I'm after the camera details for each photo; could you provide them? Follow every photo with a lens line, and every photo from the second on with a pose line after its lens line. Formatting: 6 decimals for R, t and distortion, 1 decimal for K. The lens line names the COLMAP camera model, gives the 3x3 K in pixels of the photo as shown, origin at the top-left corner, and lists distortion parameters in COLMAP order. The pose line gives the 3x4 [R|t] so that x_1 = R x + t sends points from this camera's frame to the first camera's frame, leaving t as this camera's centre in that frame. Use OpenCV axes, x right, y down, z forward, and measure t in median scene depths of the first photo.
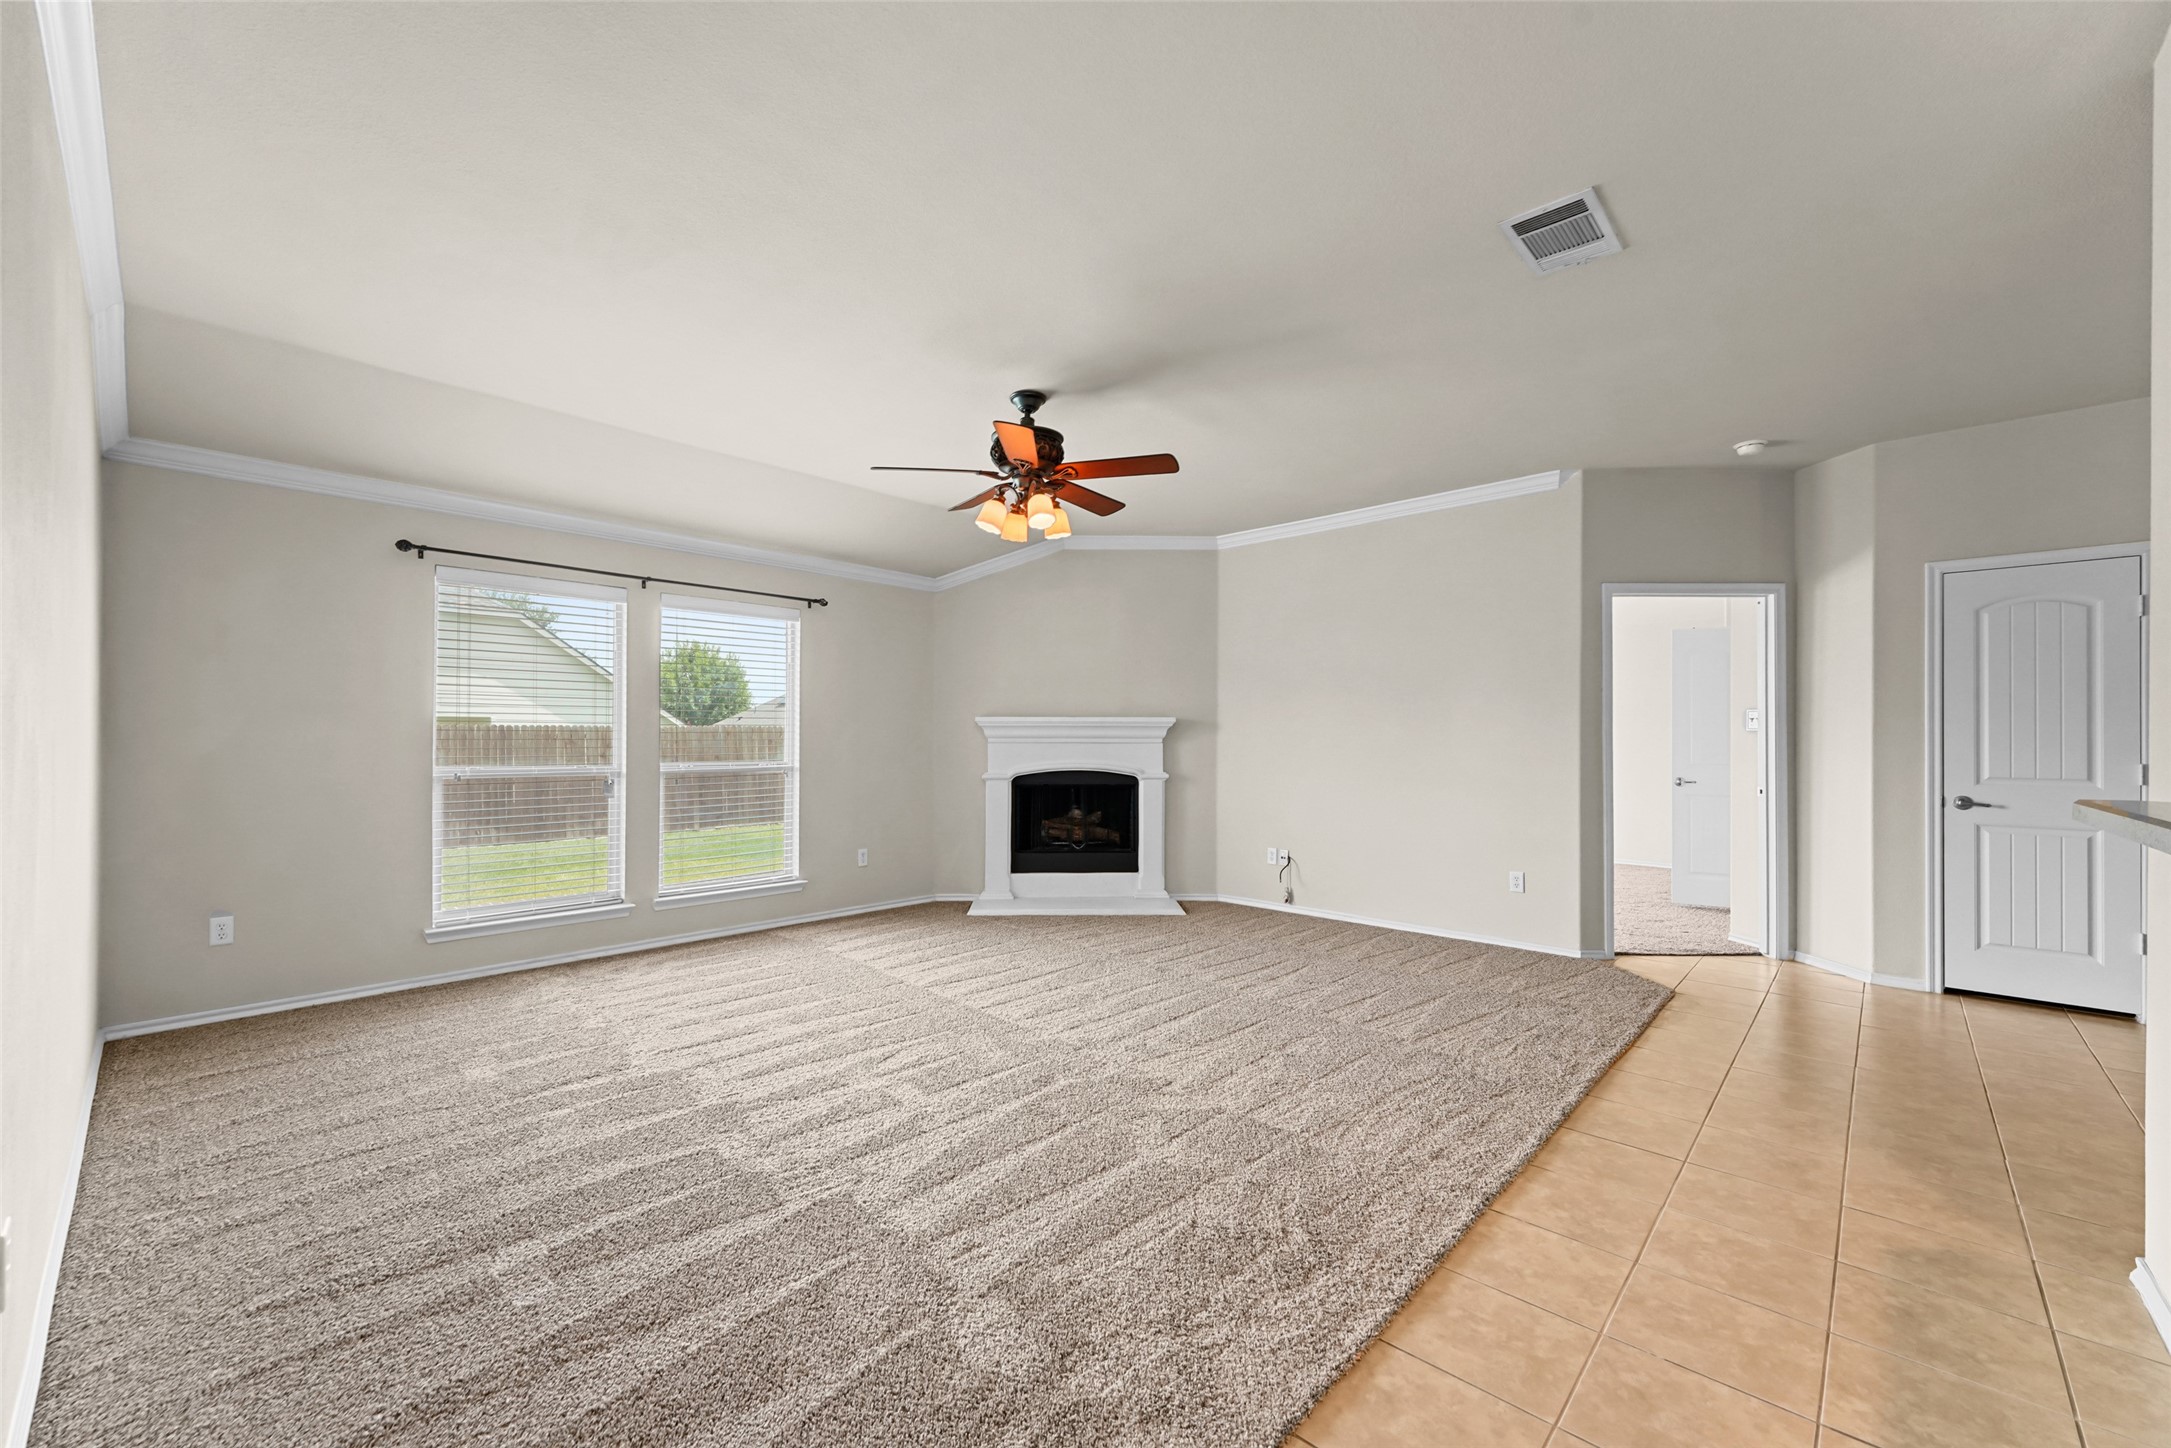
lens RADIAL K [[862.5, 0, 1060.6], [0, 862.5, 737.5], [0, 0, 1]] dist [0.010878, -0.001525]
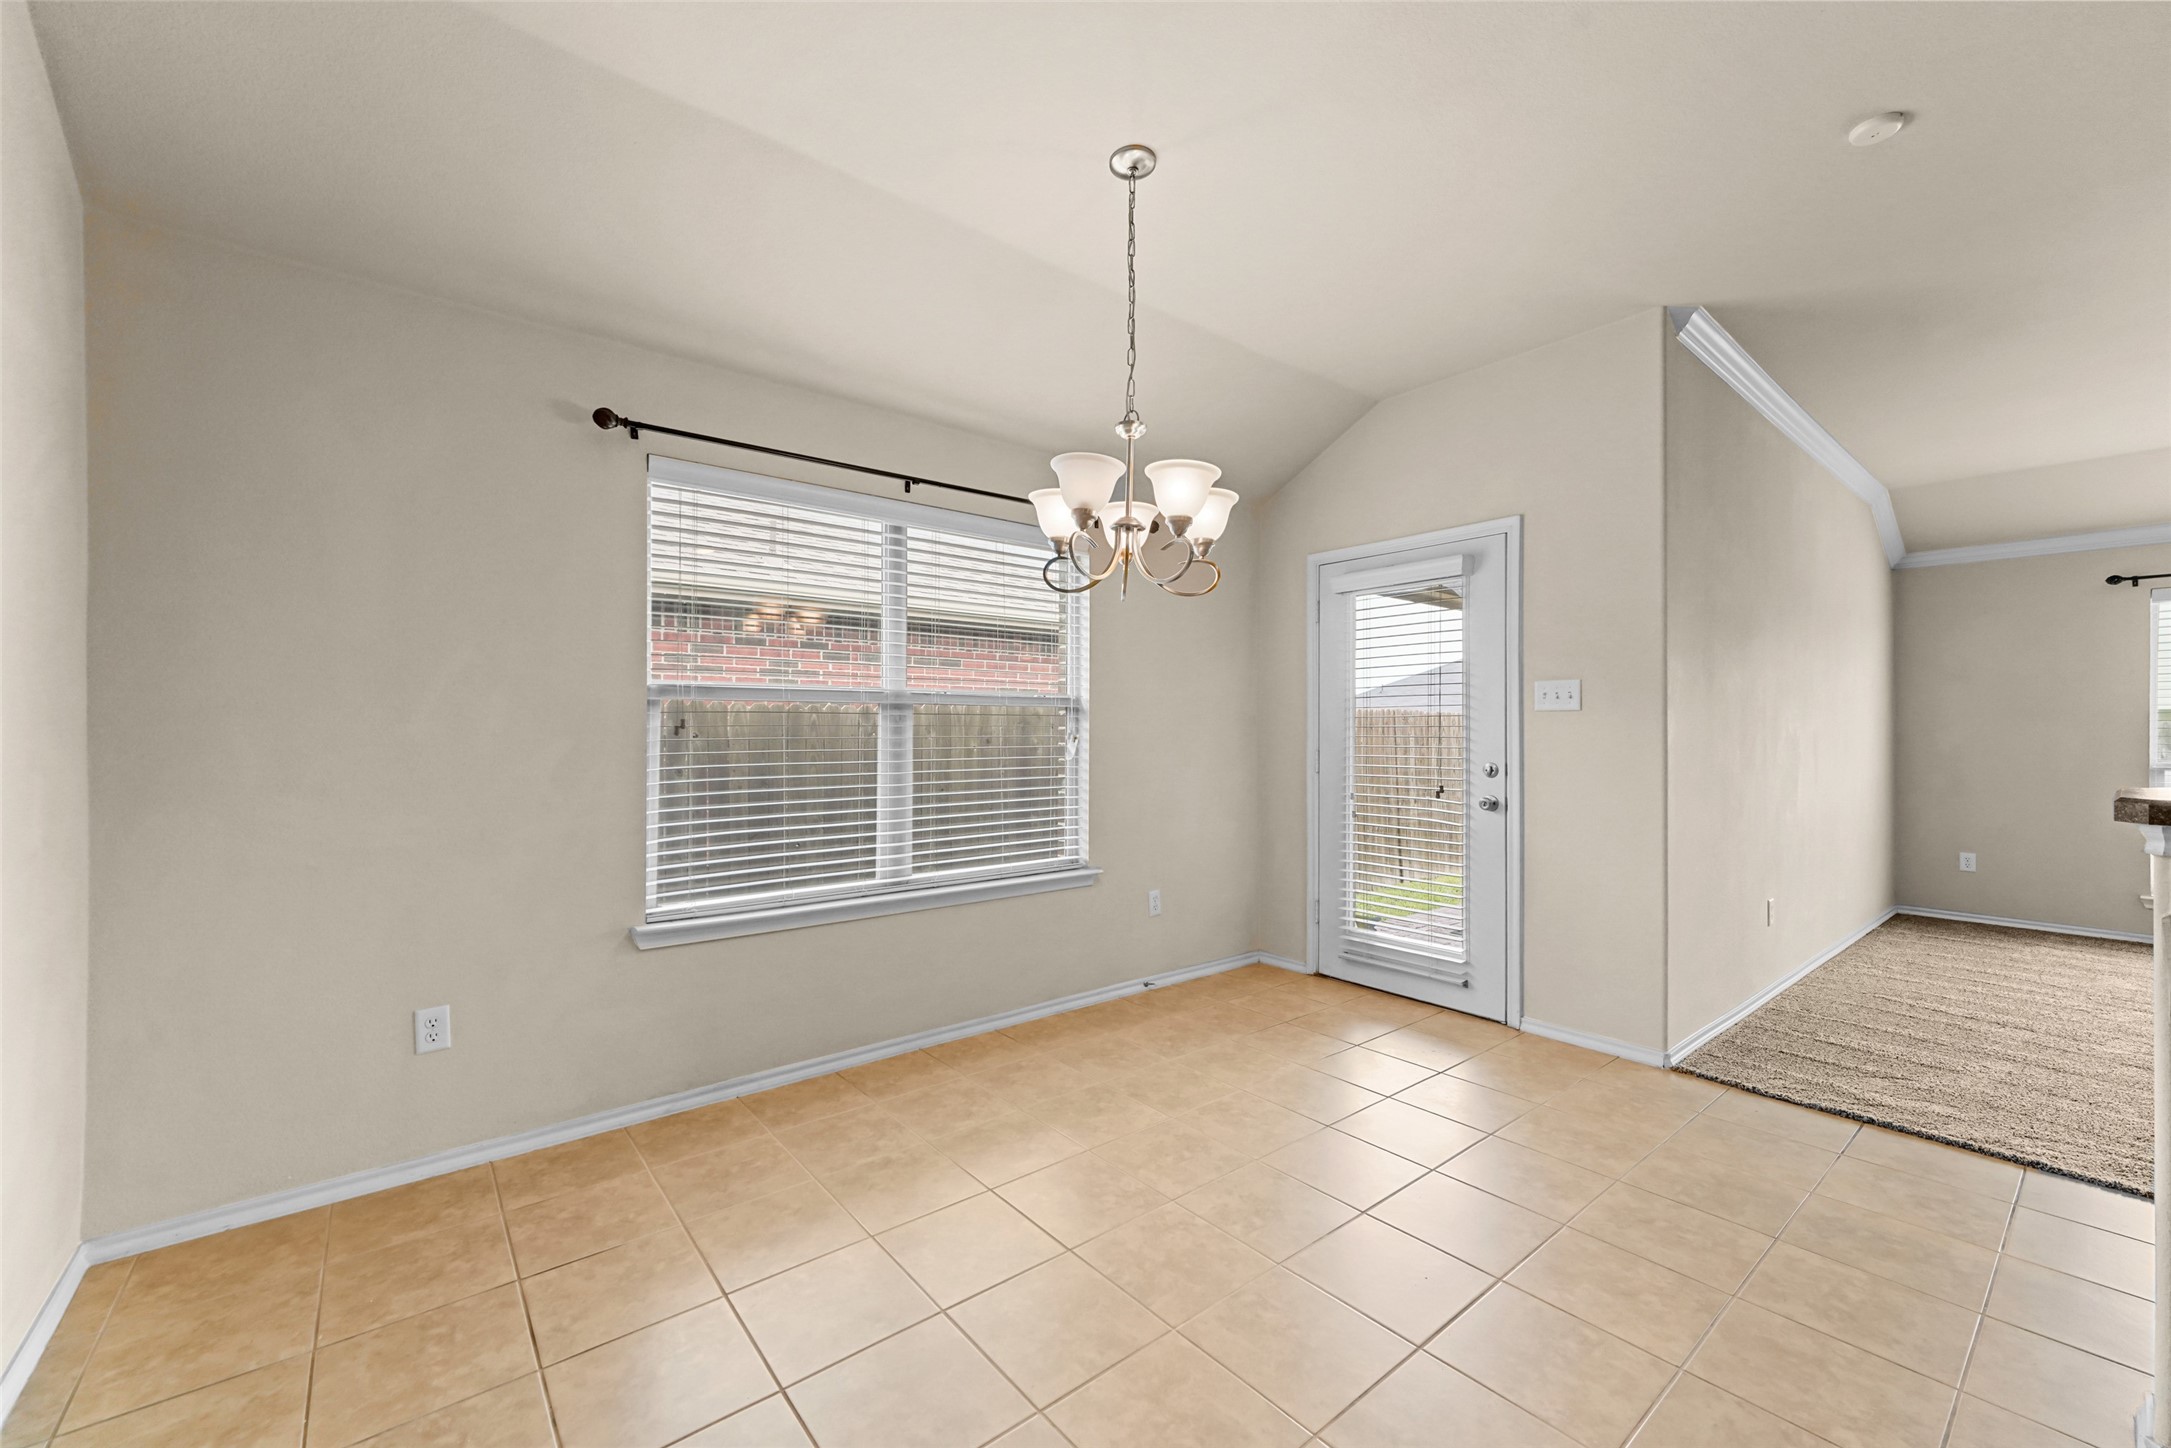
lens RADIAL K [[862.5, 0, 1091.1], [0, 862.5, 730.7], [0, 0, 1]] dist [0.010878, -0.001525]
pose [[-0.118700, -0.005486, -0.992915, 0.549886], [-0.003947, 0.999979, -0.005053, 0.005568], [0.992922, 0.003319, -0.118719, -0.255109]]
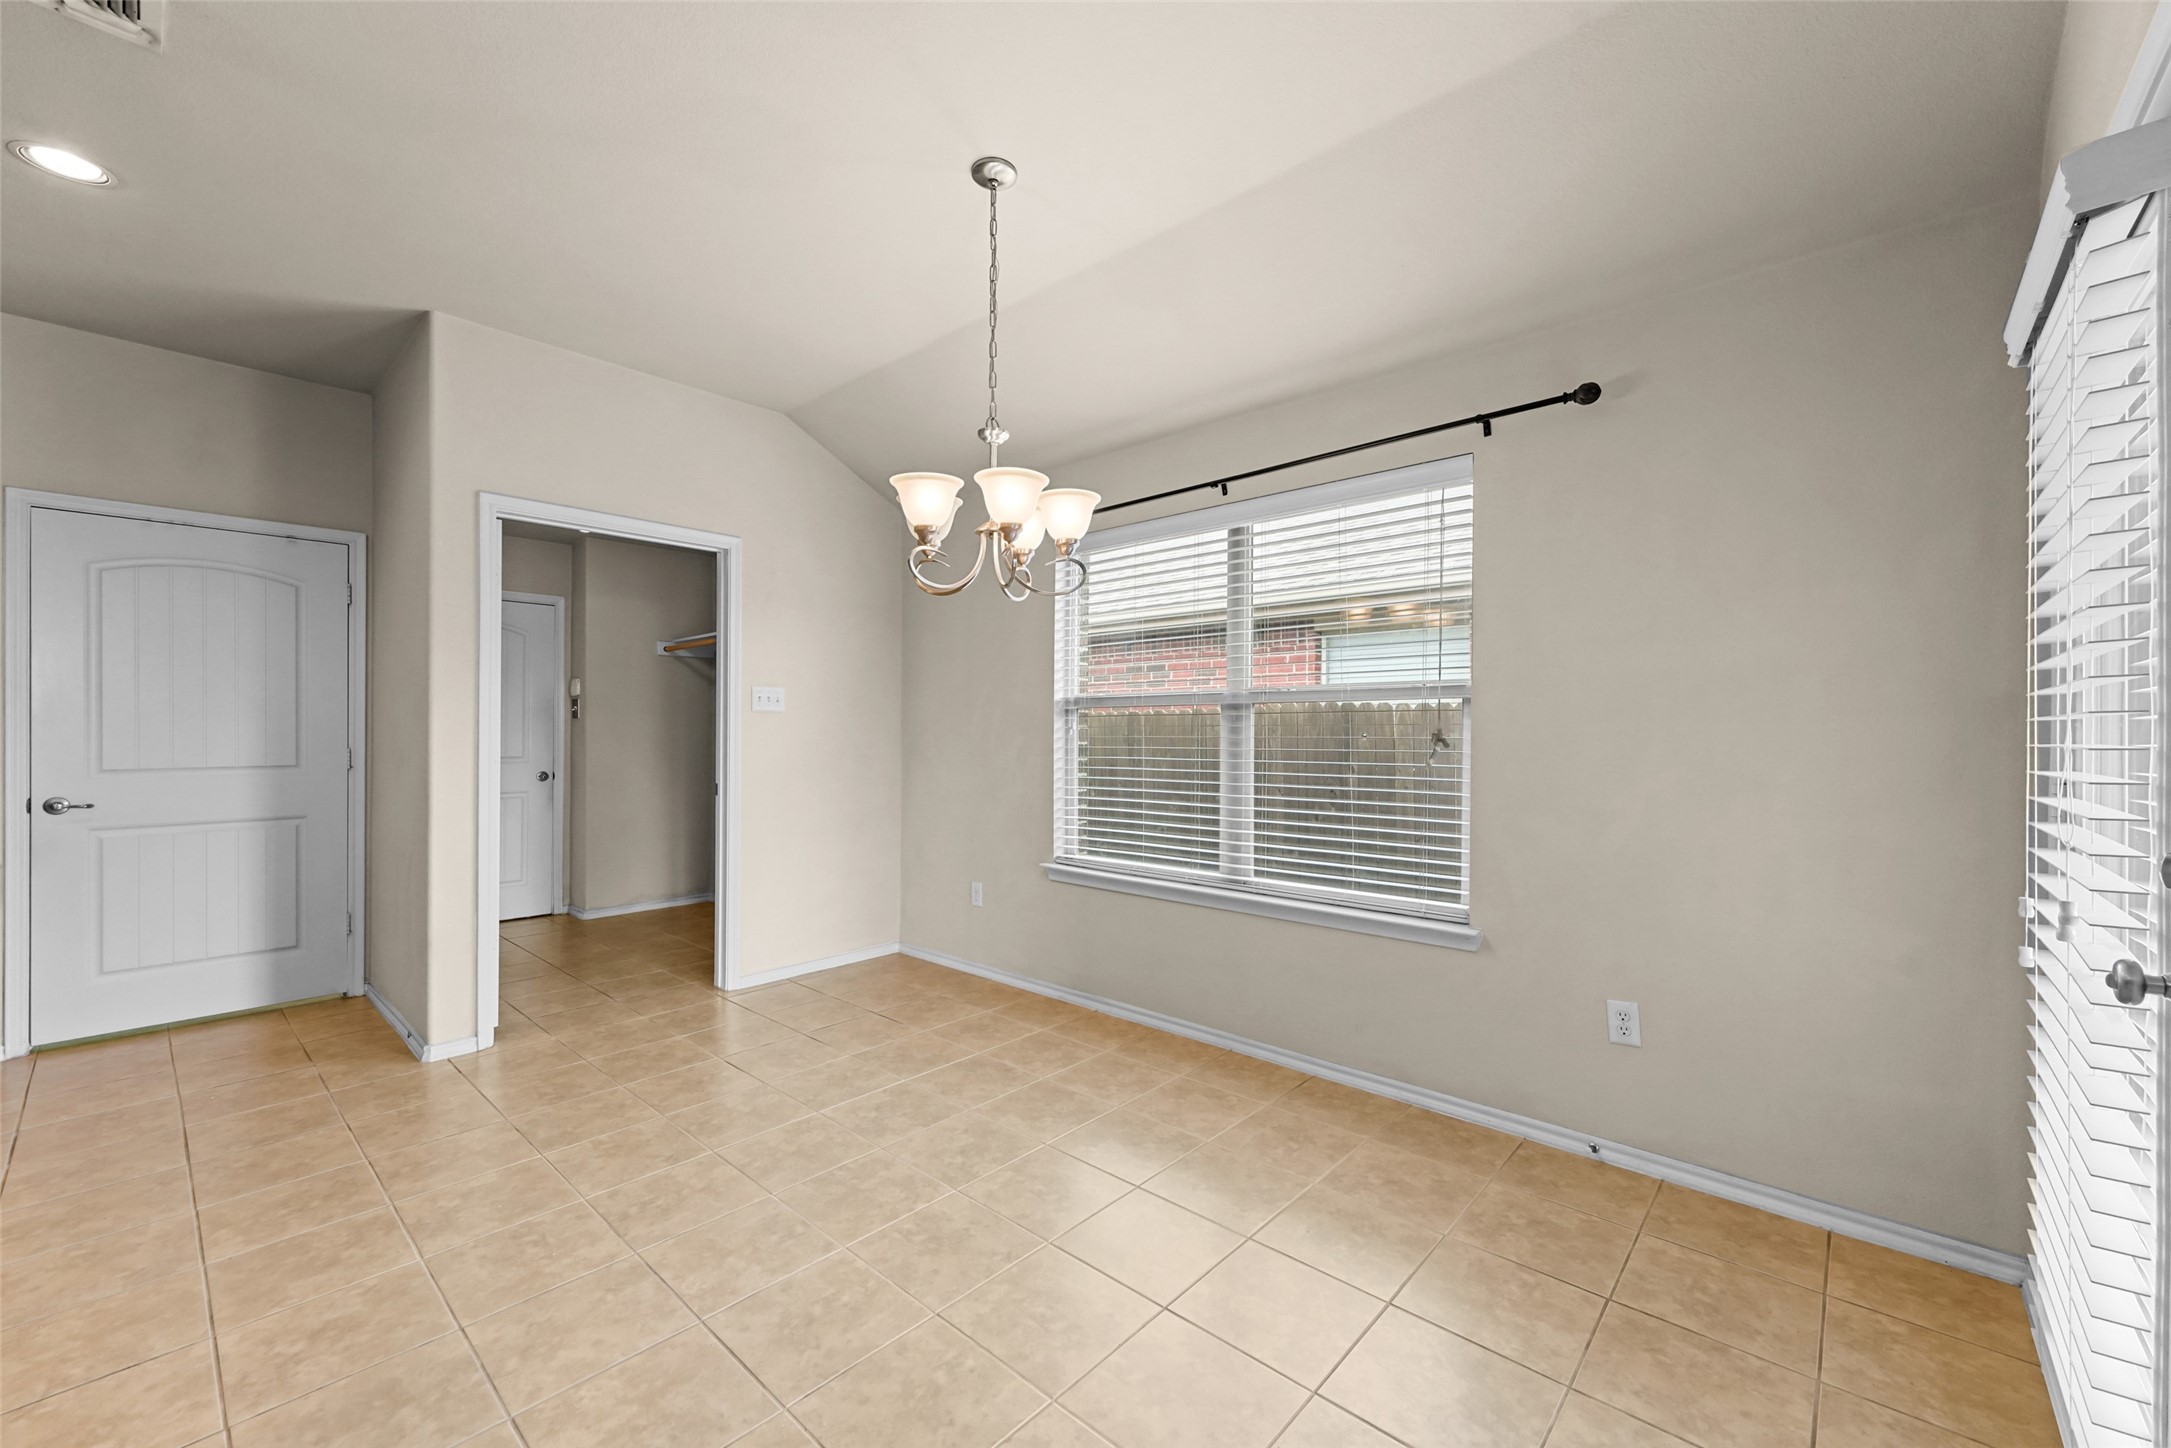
lens RADIAL K [[862.5, 0, 1051.5], [0, 862.5, 729.4], [0, 0, 1]] dist [0.010878, -0.001525]
pose [[-0.999924, -0.006188, -0.010700, 0.045079], [-0.006225, 0.999975, 0.003423, 0.000345], [0.010678, 0.003489, -0.999937, 0.200678]]
